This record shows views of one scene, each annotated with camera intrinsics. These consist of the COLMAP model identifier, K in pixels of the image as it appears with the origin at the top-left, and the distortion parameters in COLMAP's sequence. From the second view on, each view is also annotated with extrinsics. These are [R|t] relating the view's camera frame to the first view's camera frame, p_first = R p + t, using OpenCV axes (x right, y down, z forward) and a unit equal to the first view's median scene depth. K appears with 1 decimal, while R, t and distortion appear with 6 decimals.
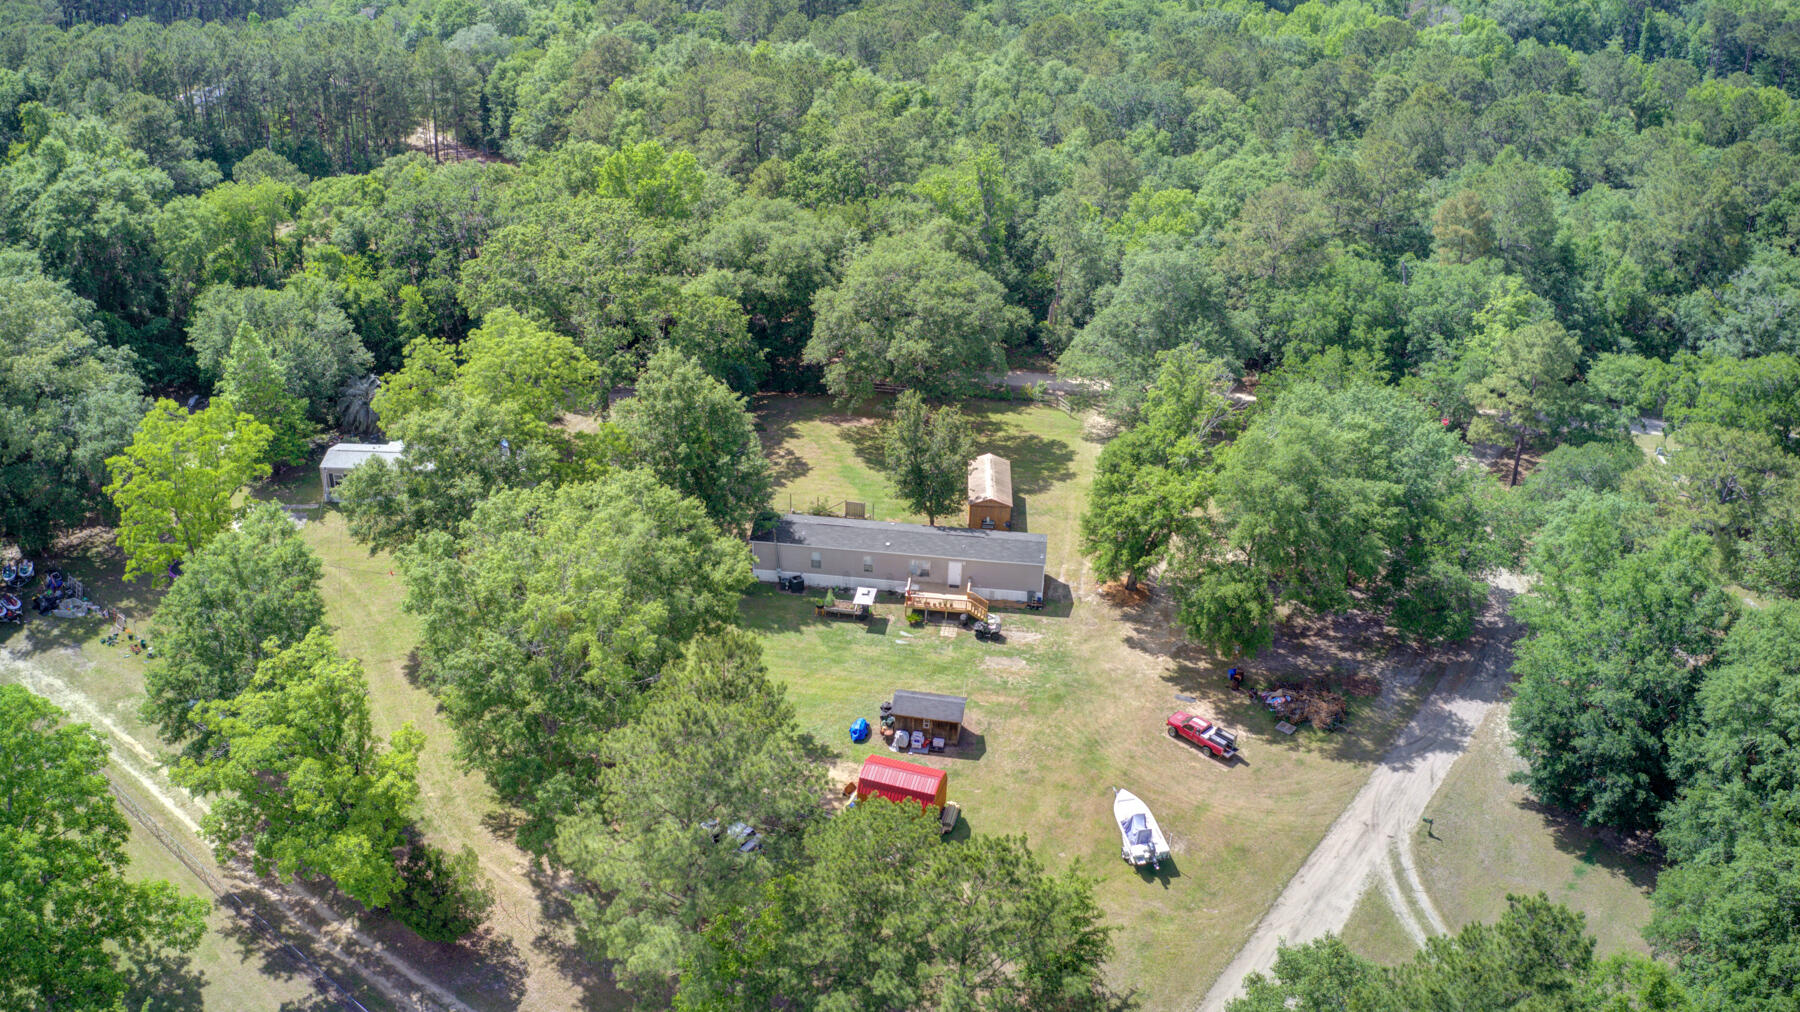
lens RADIAL K [[1424.2, 0, 900.0], [0, 1424.2, 506.0], [0, 0, 1]] dist [-0.173504, 0.002278]
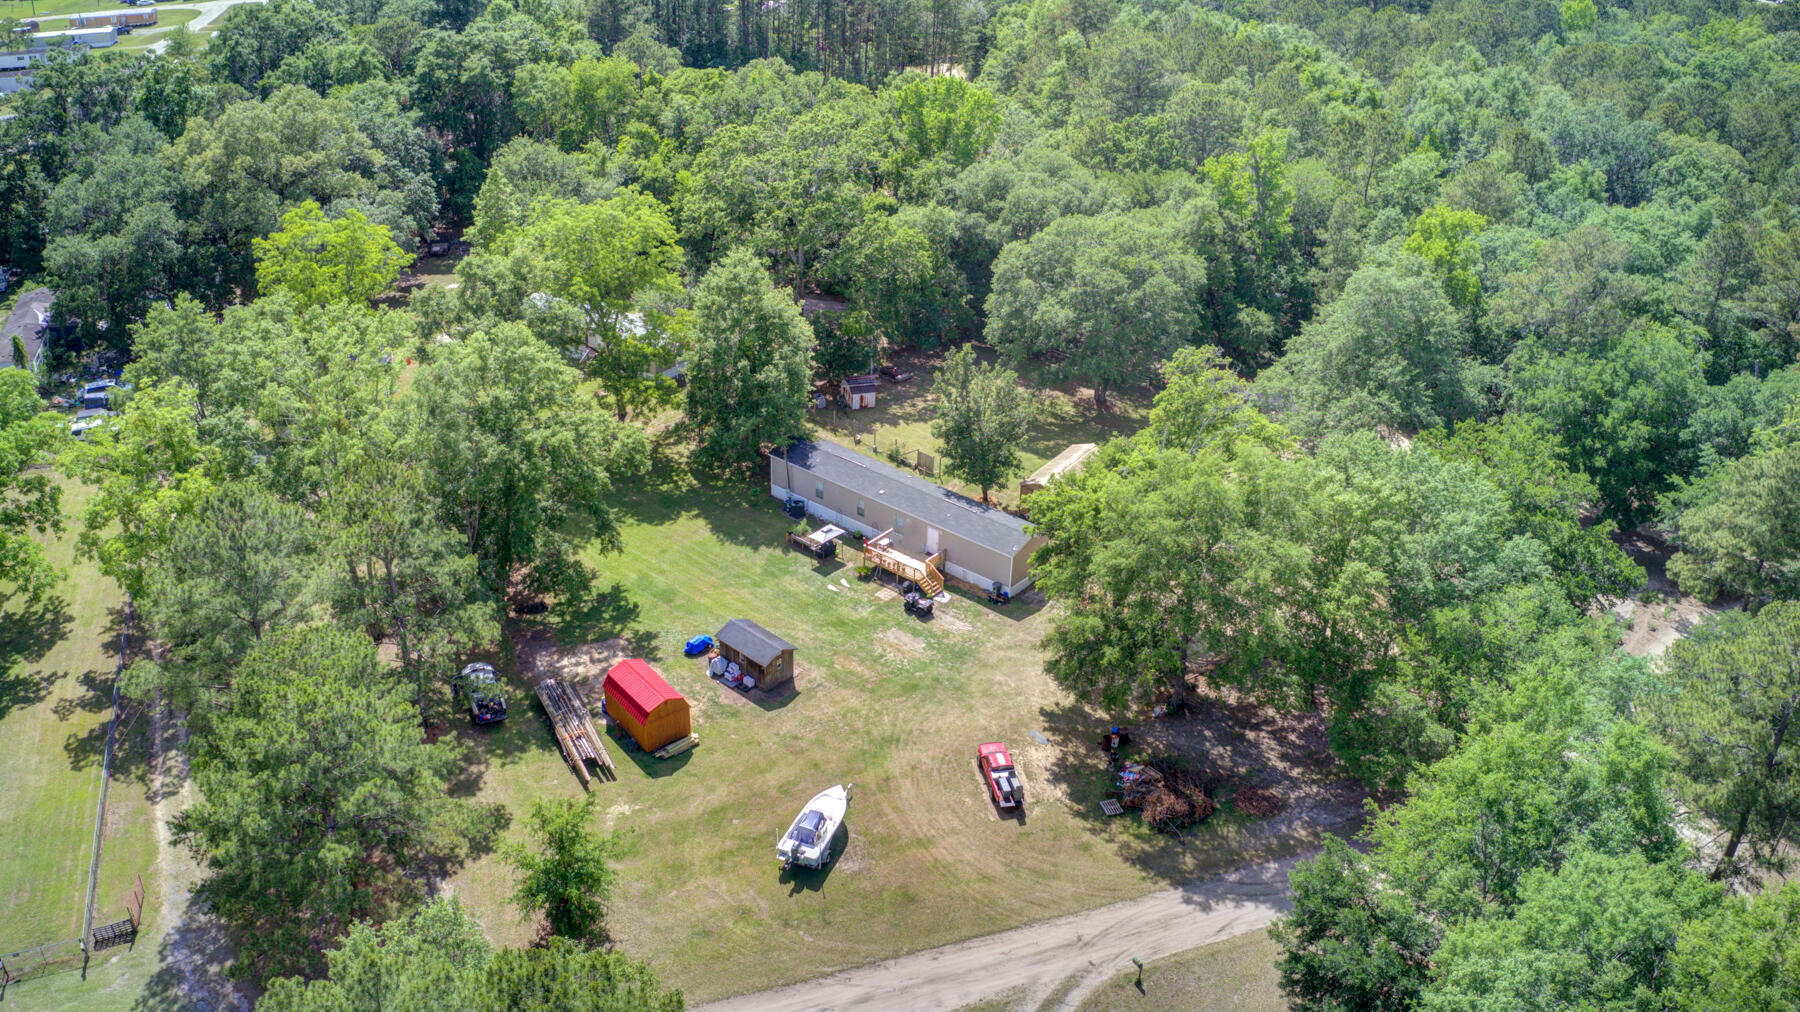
lens RADIAL K [[1424.2, 0, 900.0], [0, 1424.2, 506.0], [0, 0, 1]] dist [-0.173504, 0.002278]
pose [[0.839646, 0.259750, -0.476995, 0.464316], [-0.260992, 0.963146, 0.065066, -0.029448], [0.476317, 0.069859, 0.876494, 0.183846]]
